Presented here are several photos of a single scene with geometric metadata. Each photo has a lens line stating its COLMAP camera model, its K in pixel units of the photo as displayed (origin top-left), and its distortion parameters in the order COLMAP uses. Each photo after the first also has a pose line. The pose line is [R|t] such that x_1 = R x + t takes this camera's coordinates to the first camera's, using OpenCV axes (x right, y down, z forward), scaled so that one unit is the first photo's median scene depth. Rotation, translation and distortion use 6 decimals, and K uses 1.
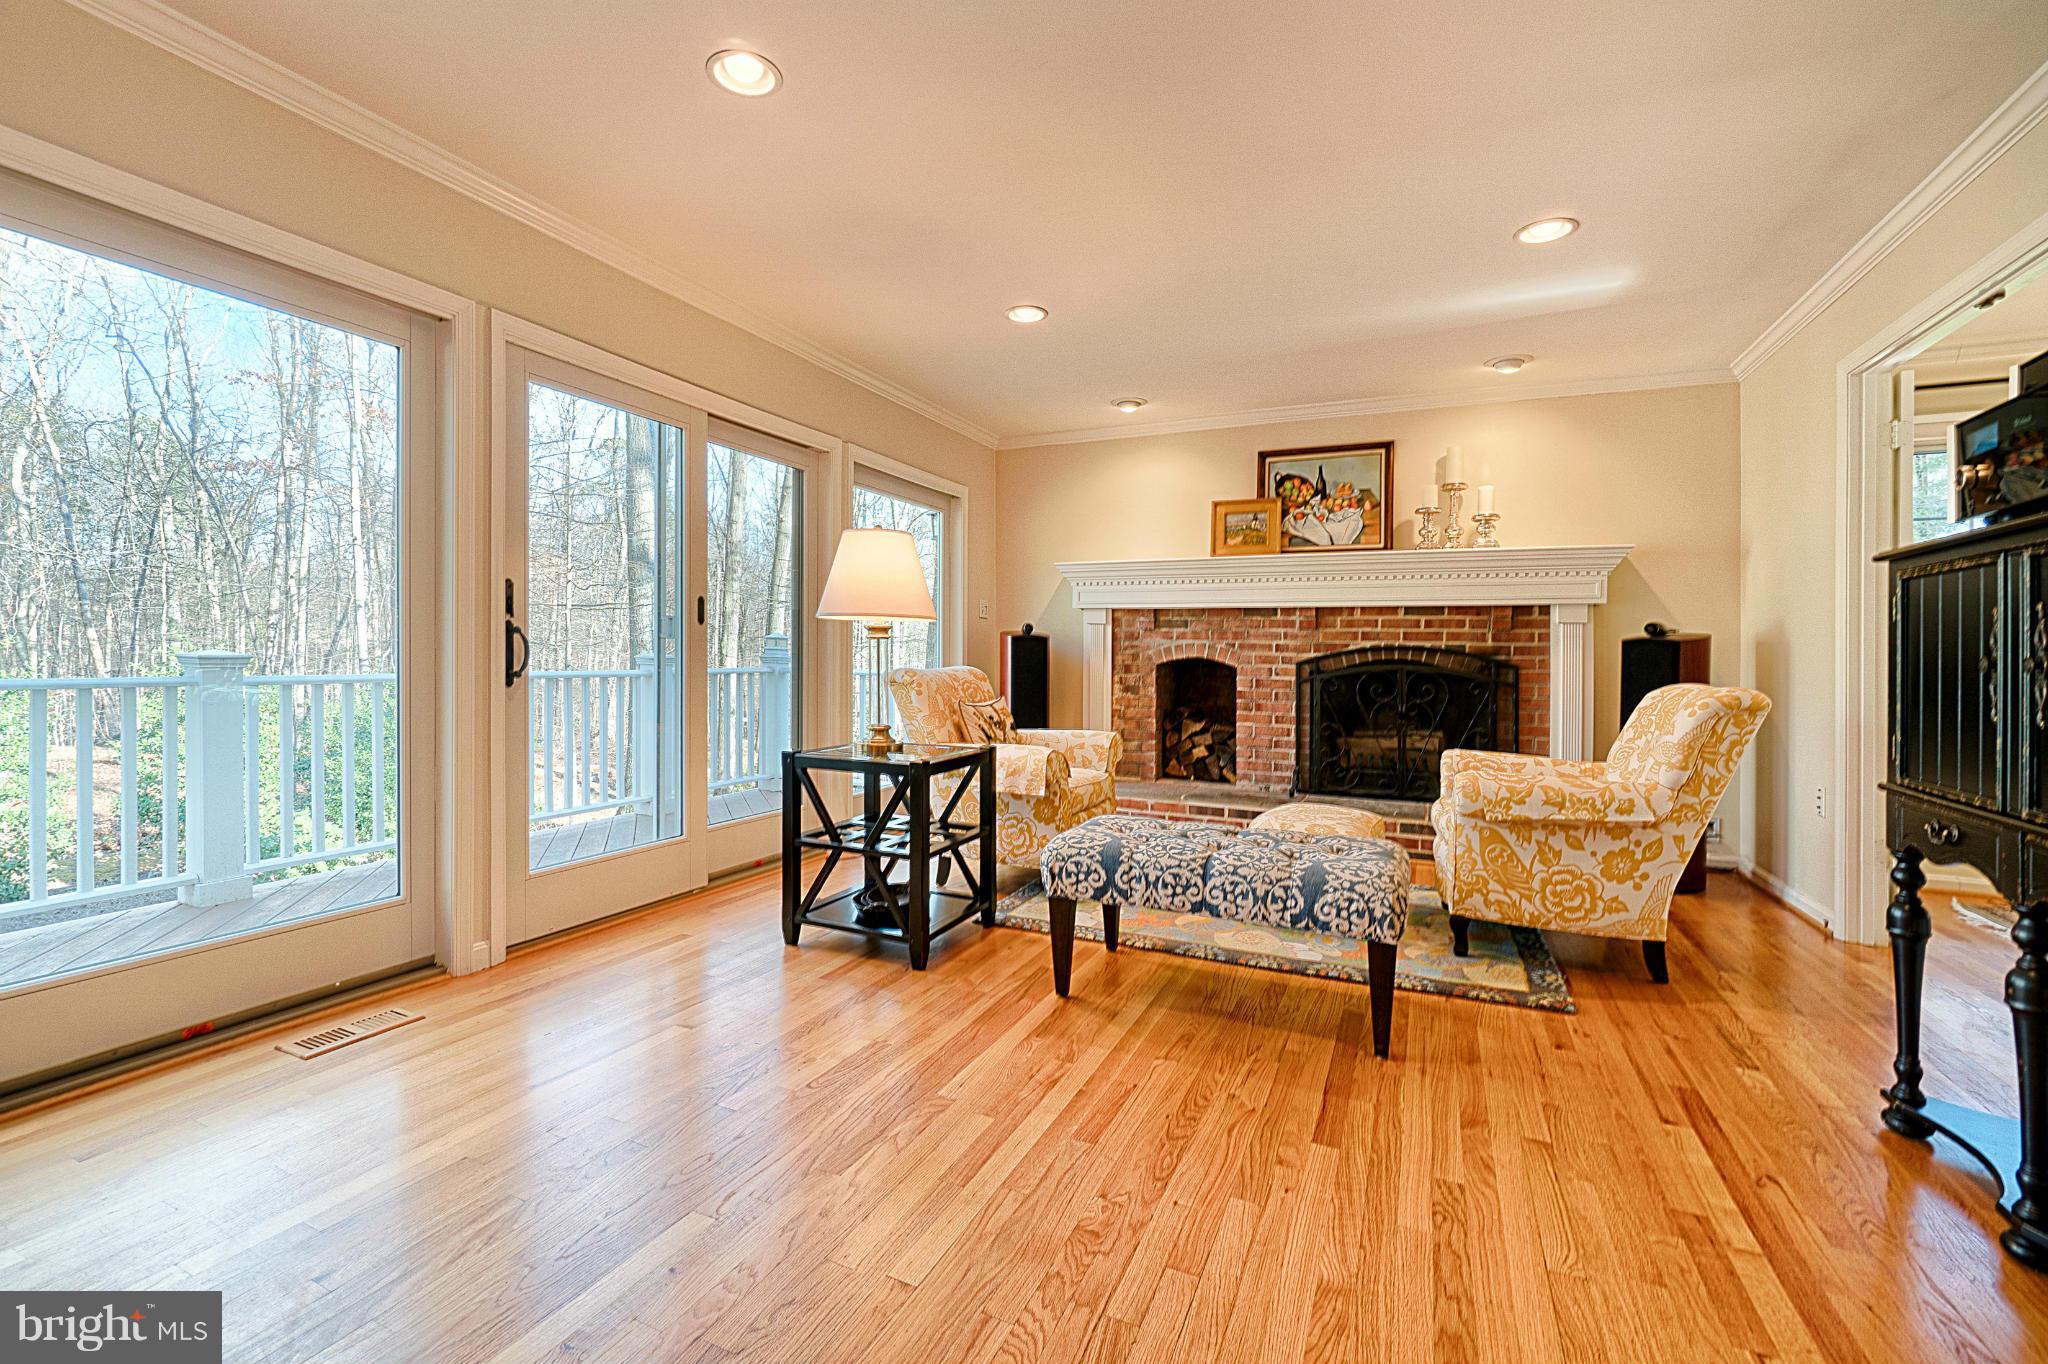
lens RADIAL K [[919.1, 0, 1015.0], [0, 919.1, 648.0], [0, 0, 1]] dist [0.007164, 0.000840]
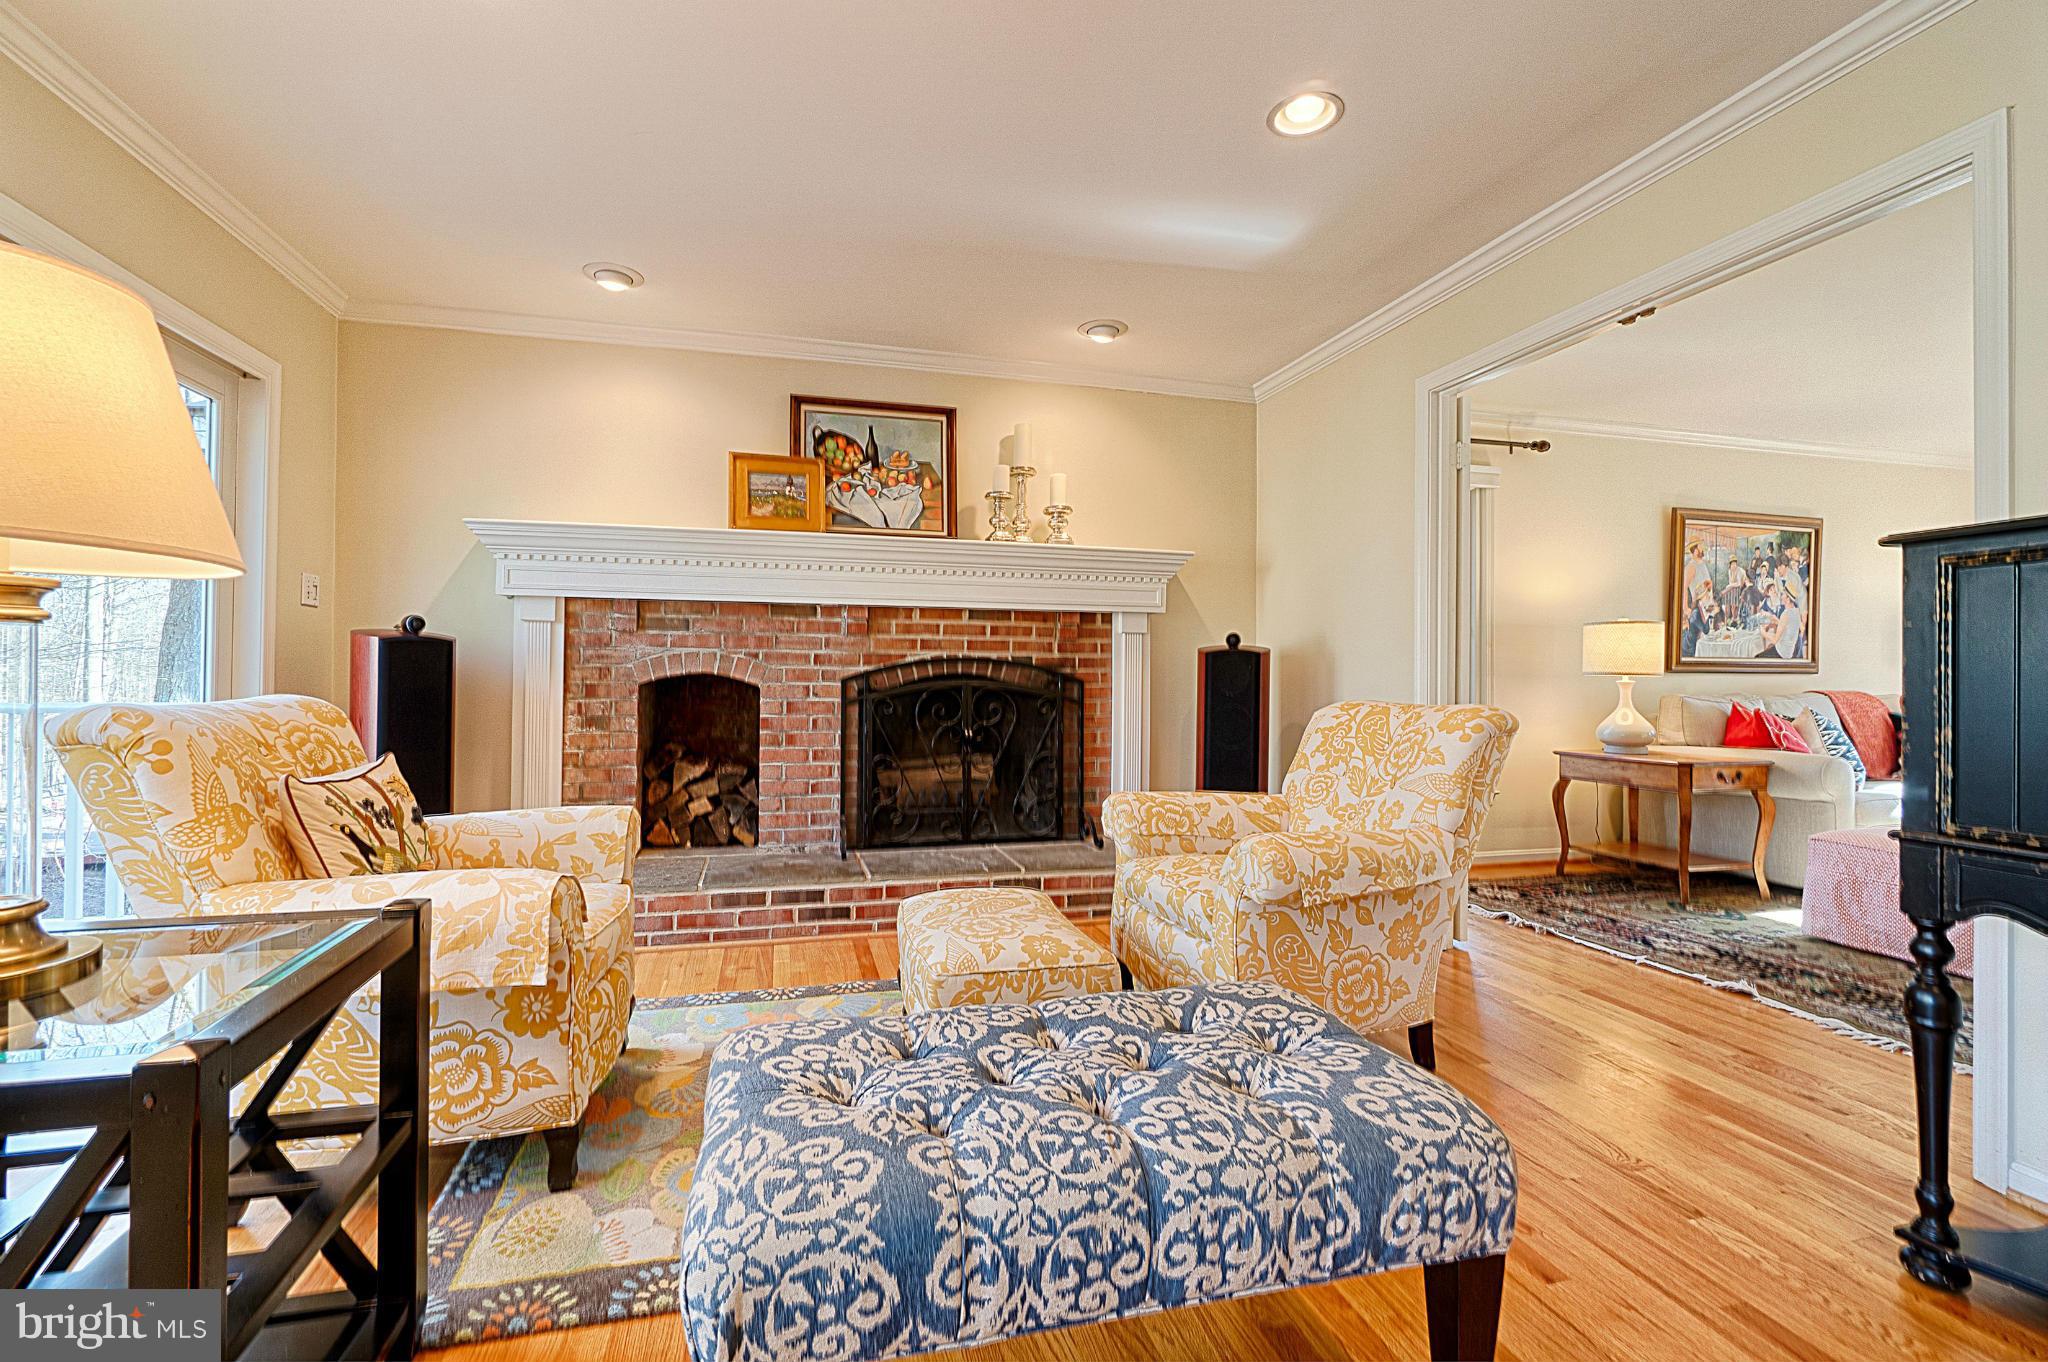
lens RADIAL K [[871.3, 0, 999.2], [0, 871.3, 646.6], [0, 0, 1]] dist [-0.004304, -0.000736]
pose [[0.778674, 0.011405, 0.627325, -0.046345], [-0.000749, 0.999851, -0.017248, 0.001838], [-0.627428, 0.012961, 0.778567, 0.381416]]
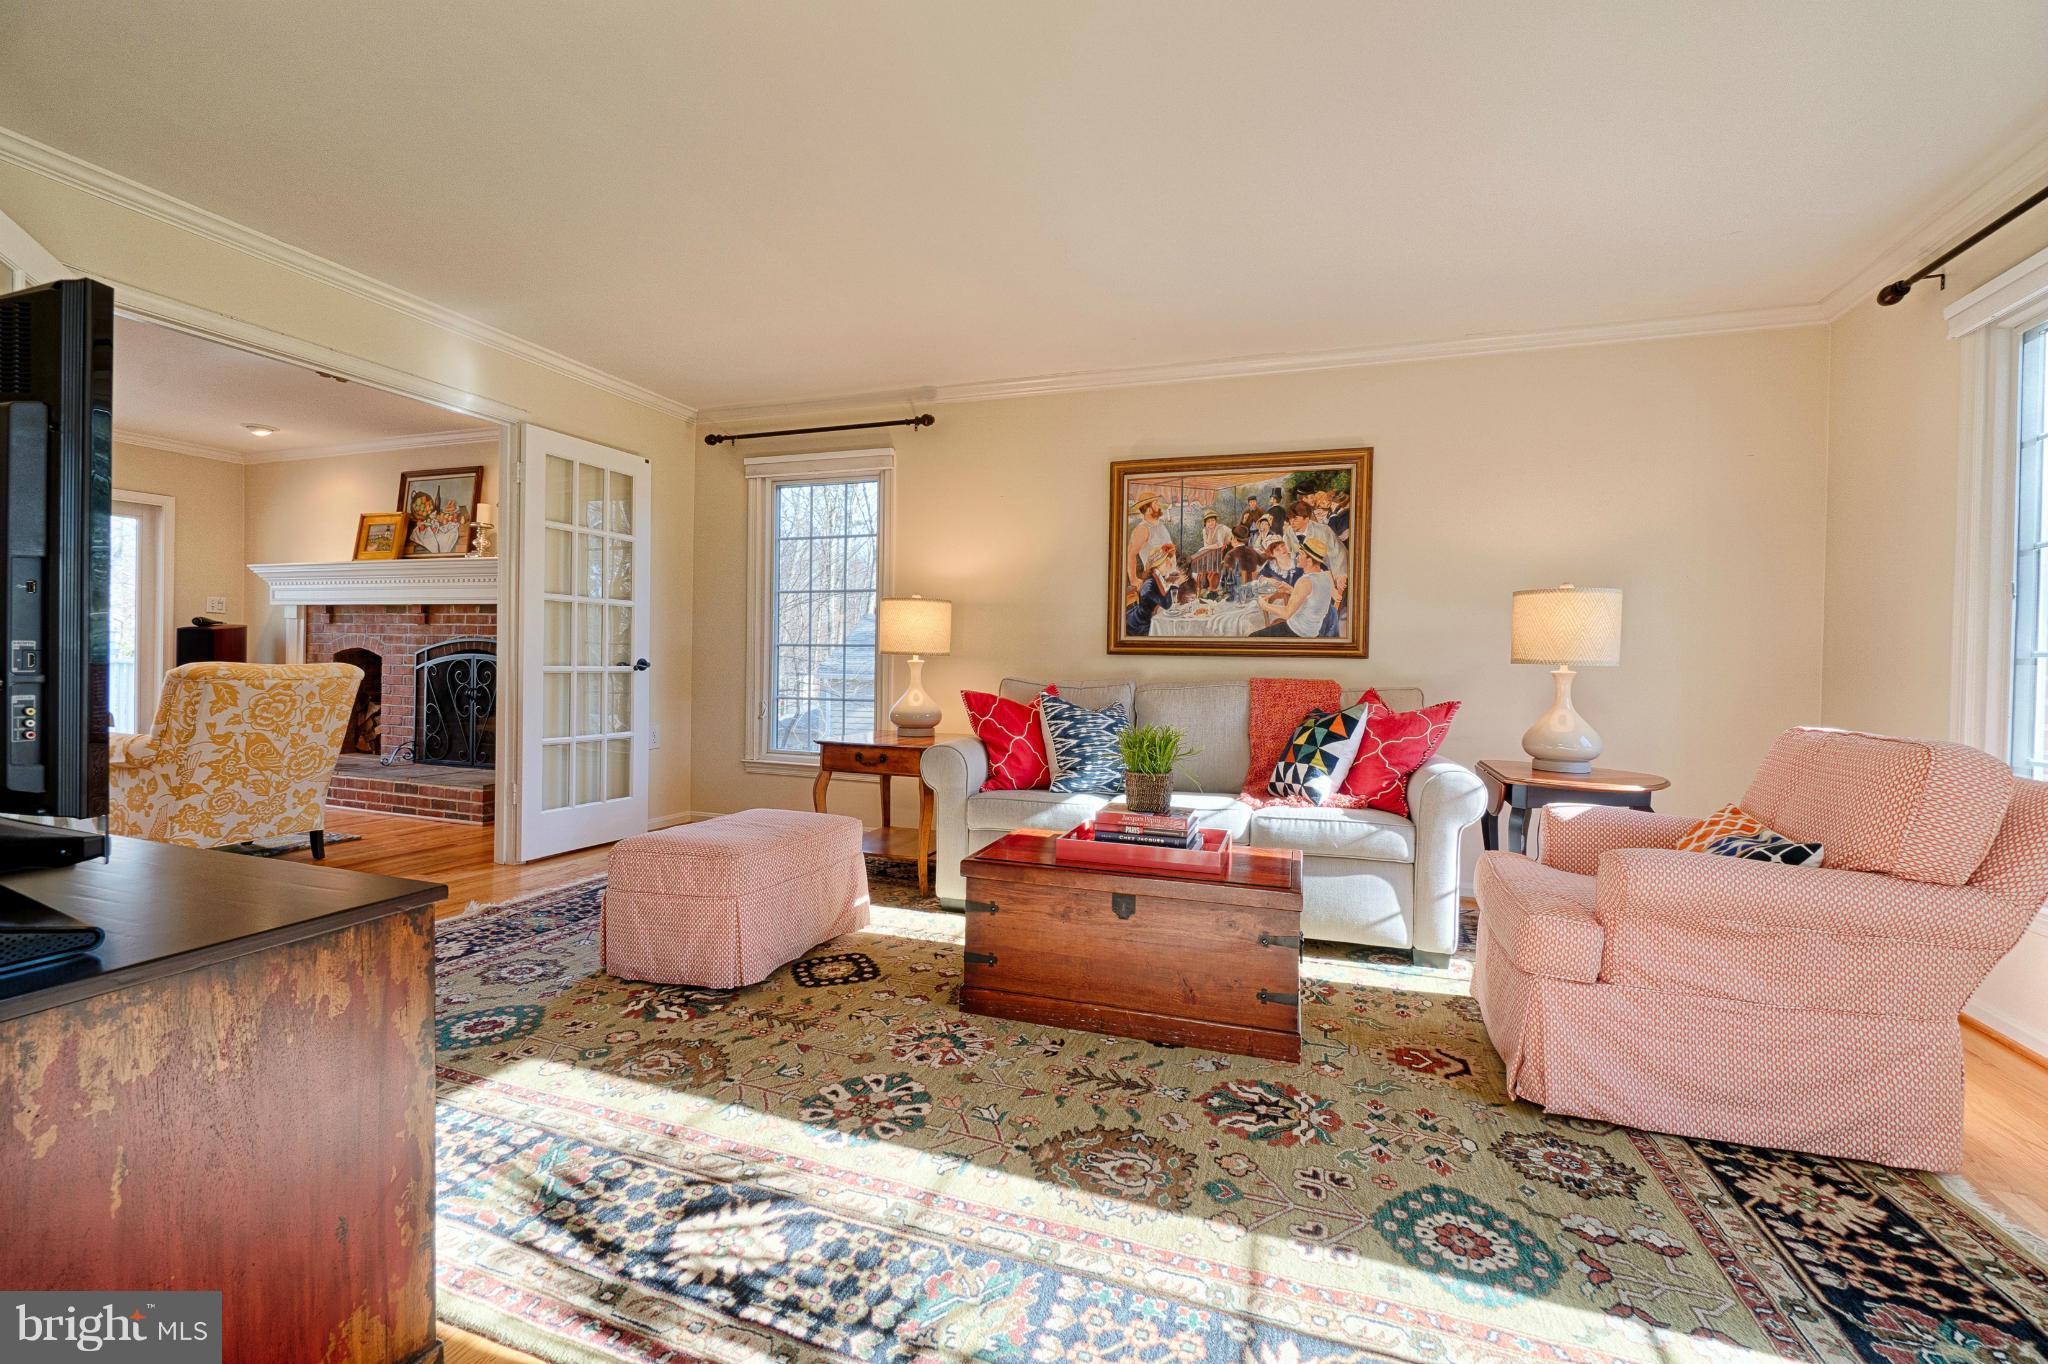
lens RADIAL K [[871.3, 0, 1027.4], [0, 871.3, 653.5], [0, 0, 1]] dist [-0.004304, -0.000736]
pose [[0.995796, 0.006077, 0.091398, 1.042890], [-0.006030, 0.999982, -0.000783, 0.014758], [-0.091401, 0.000229, 0.995814, -0.191969]]
